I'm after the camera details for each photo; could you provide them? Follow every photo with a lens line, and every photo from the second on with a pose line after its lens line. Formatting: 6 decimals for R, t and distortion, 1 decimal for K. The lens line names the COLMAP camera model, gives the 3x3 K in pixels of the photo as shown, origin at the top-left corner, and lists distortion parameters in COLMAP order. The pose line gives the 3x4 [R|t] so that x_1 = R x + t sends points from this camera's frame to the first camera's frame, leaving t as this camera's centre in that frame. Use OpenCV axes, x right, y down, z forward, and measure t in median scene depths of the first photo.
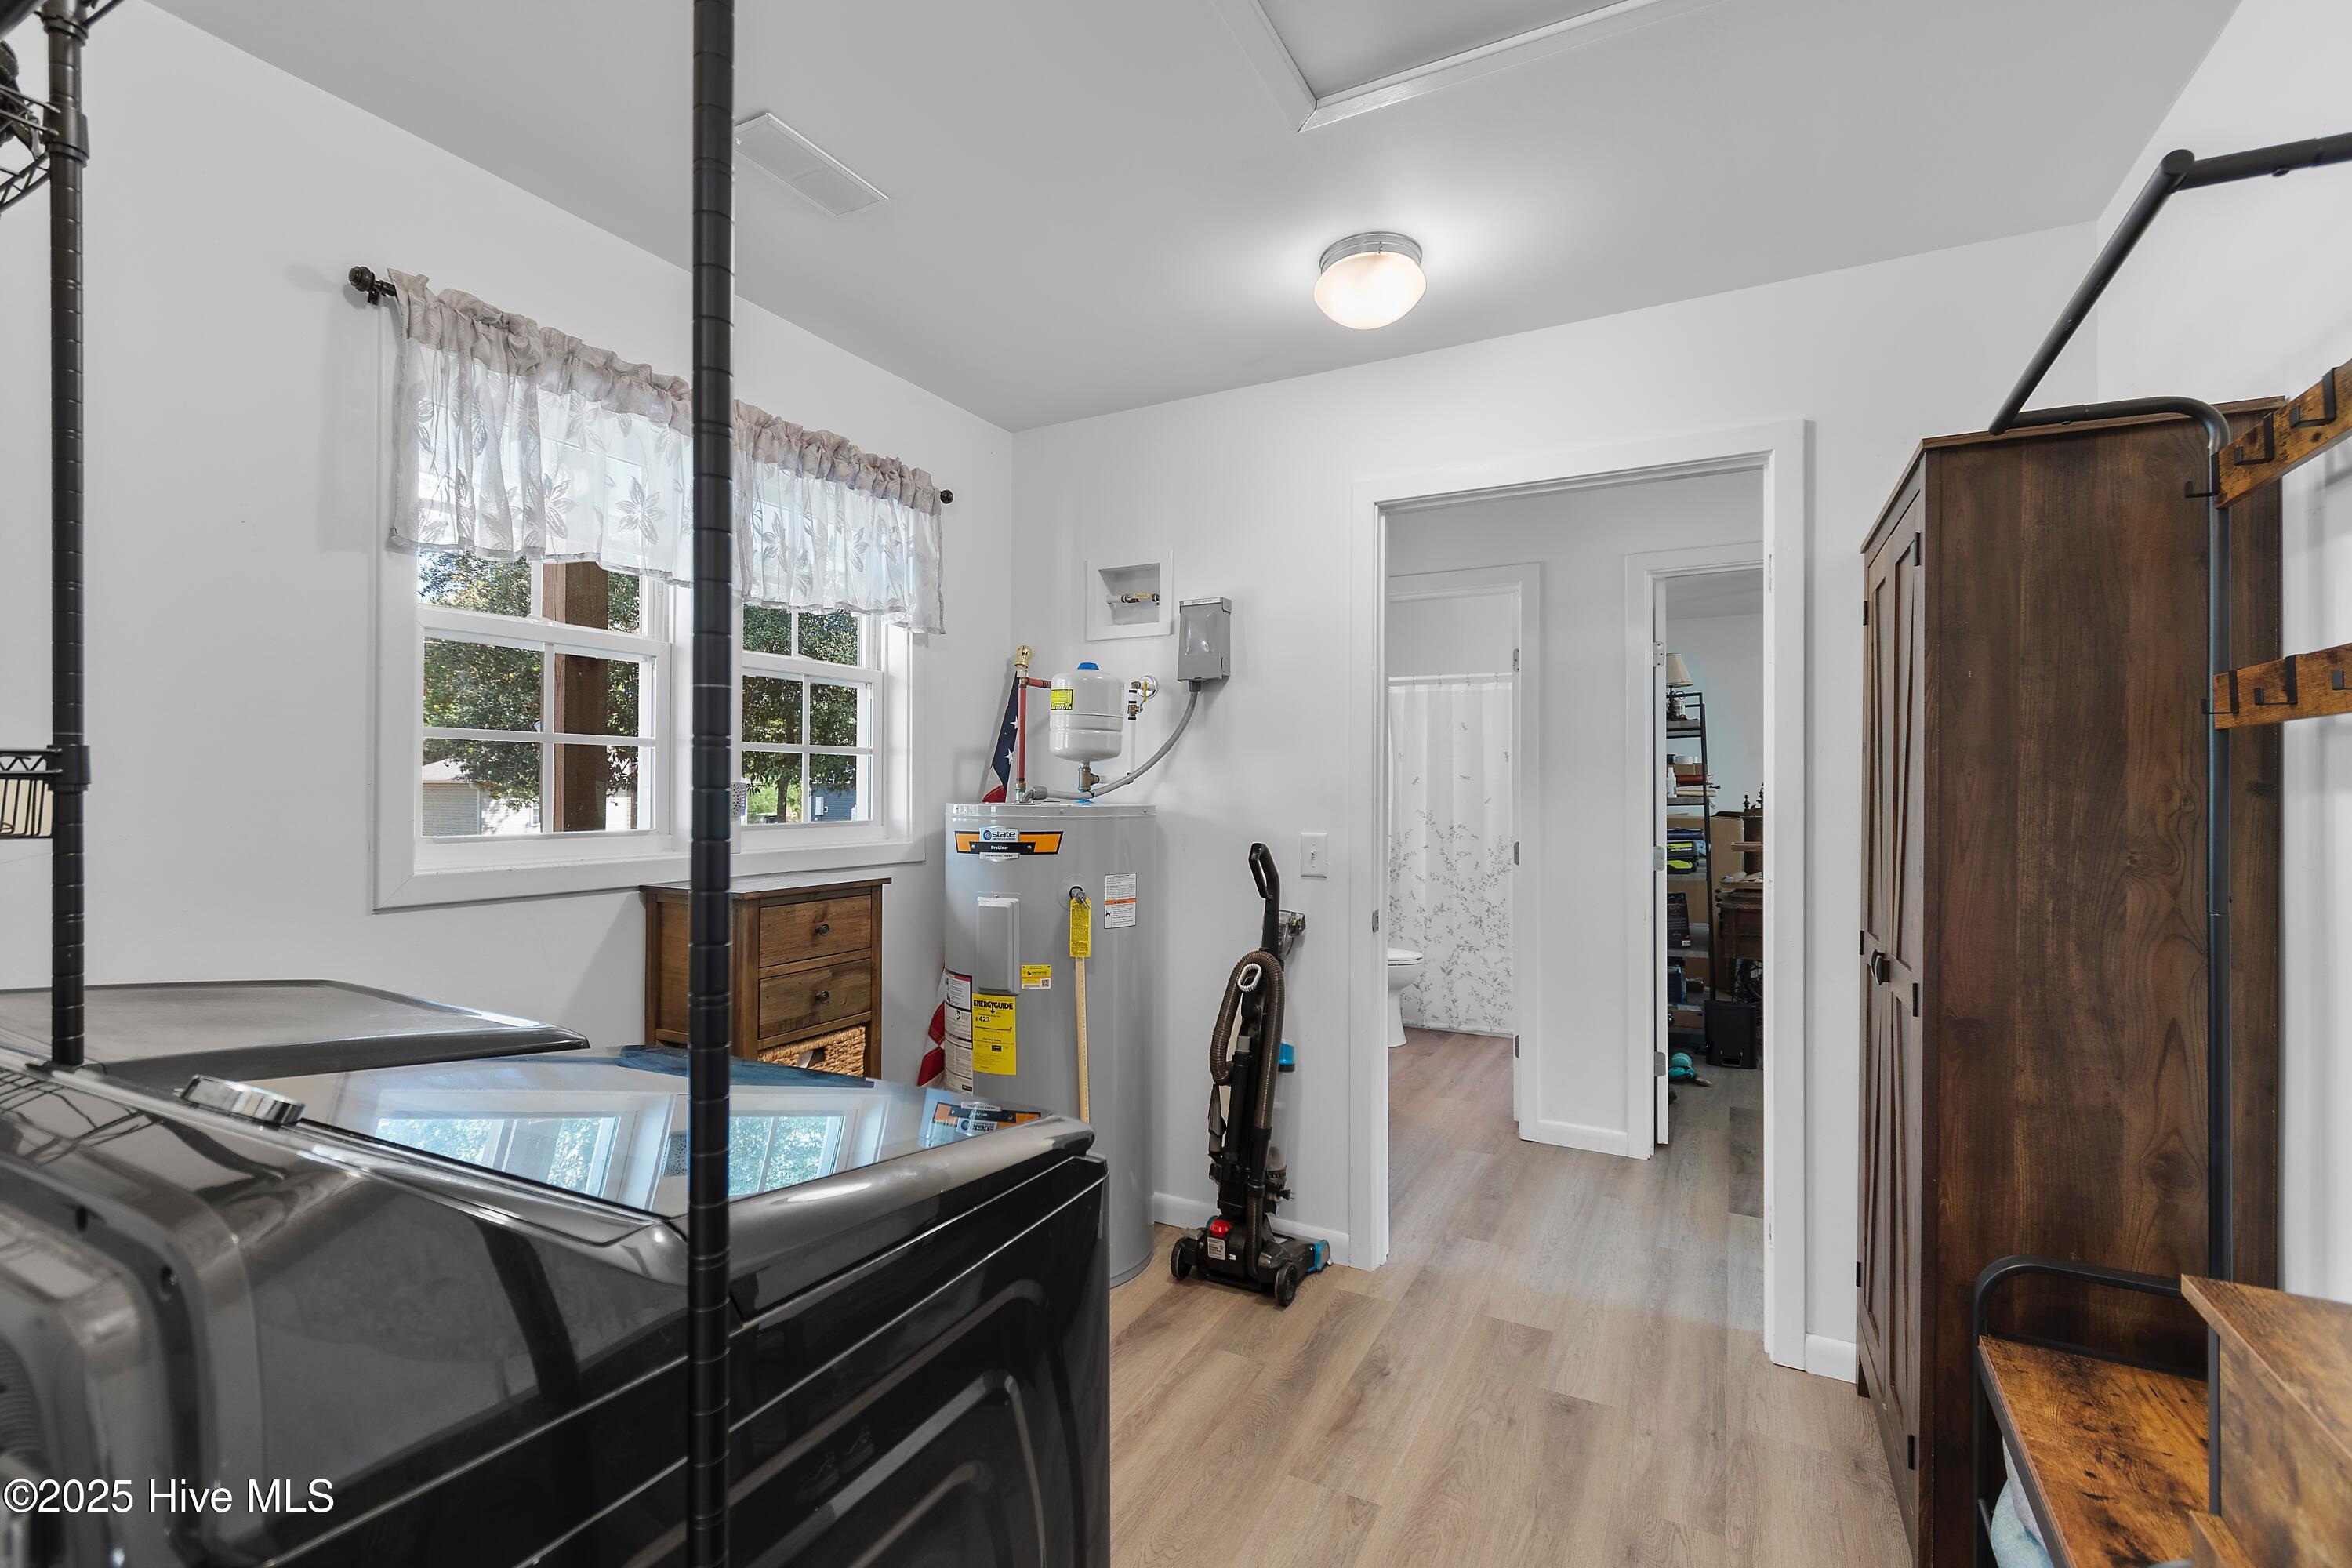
lens RADIAL K [[1028.6, 0, 1172.4], [0, 1028.6, 783.0], [0, 0, 1]] dist [-0.000254, -0.000671]
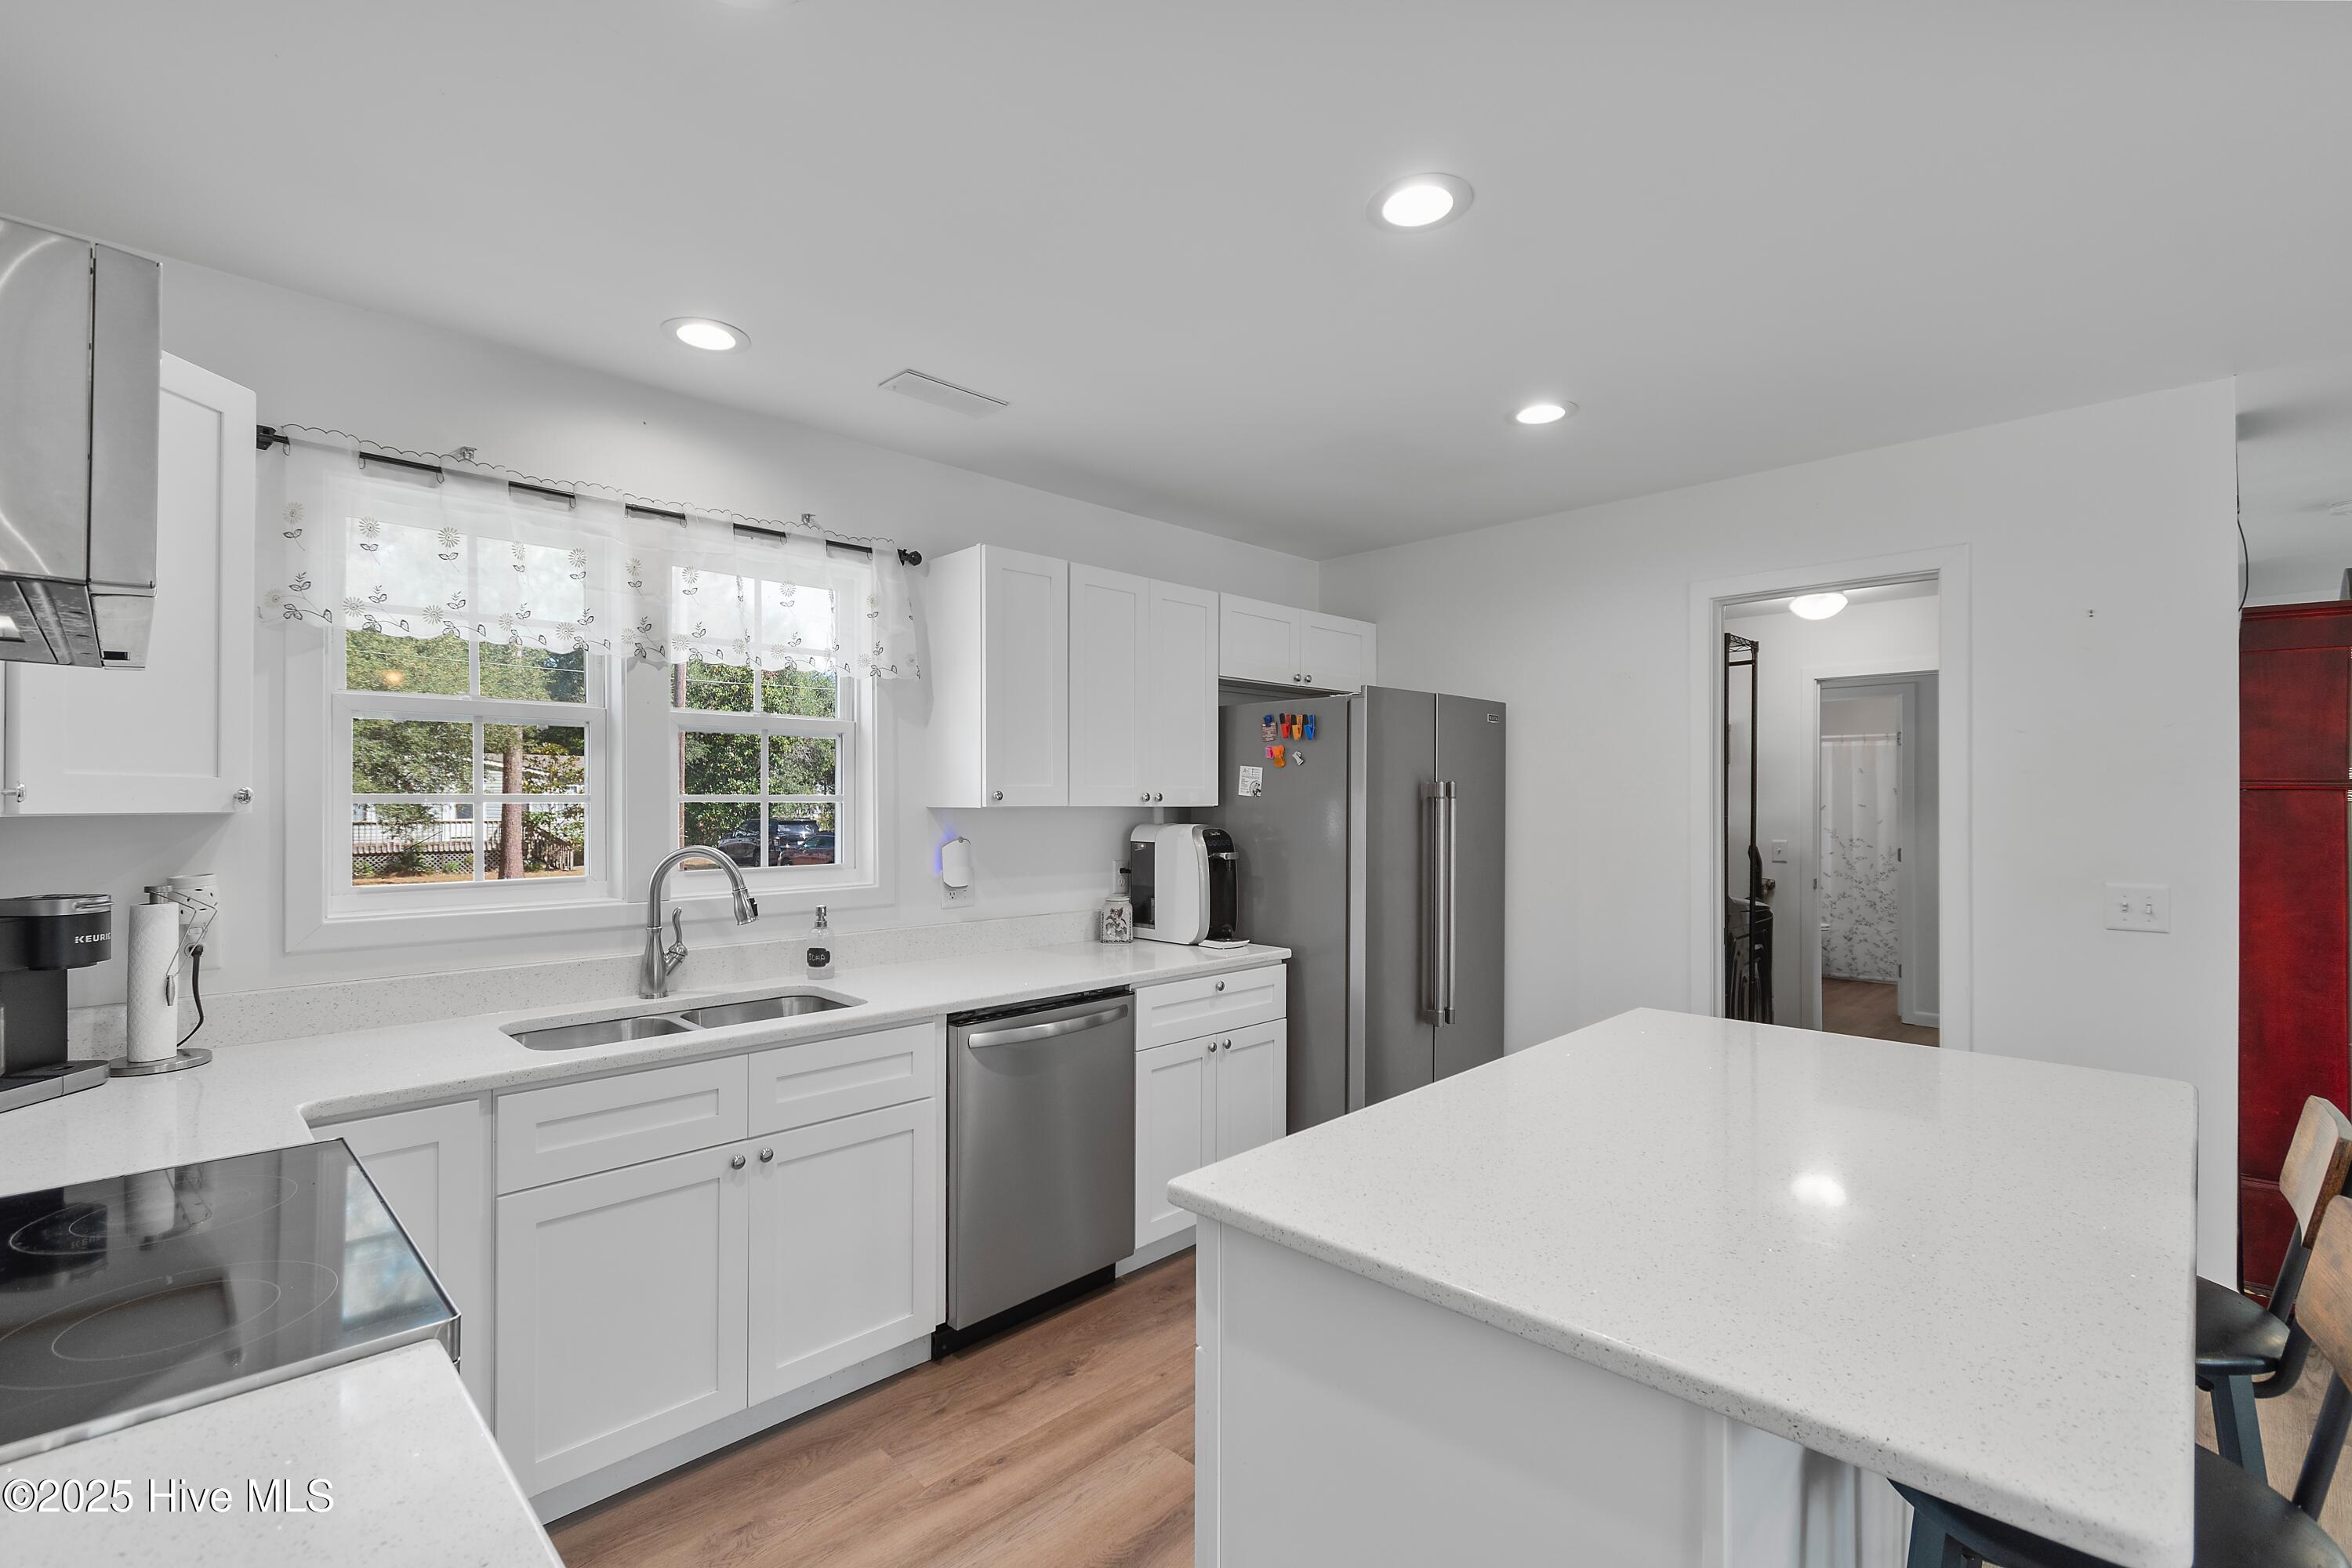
lens RADIAL K [[1028.6, 0, 1173.8], [0, 1028.6, 791.0], [0, 0, 1]] dist [-0.000254, -0.000671]
pose [[0.954084, 0.001031, -0.299539, -0.212715], [-0.002010, 0.999994, -0.002963, -0.020719], [0.299534, 0.003429, 0.954080, -0.692576]]
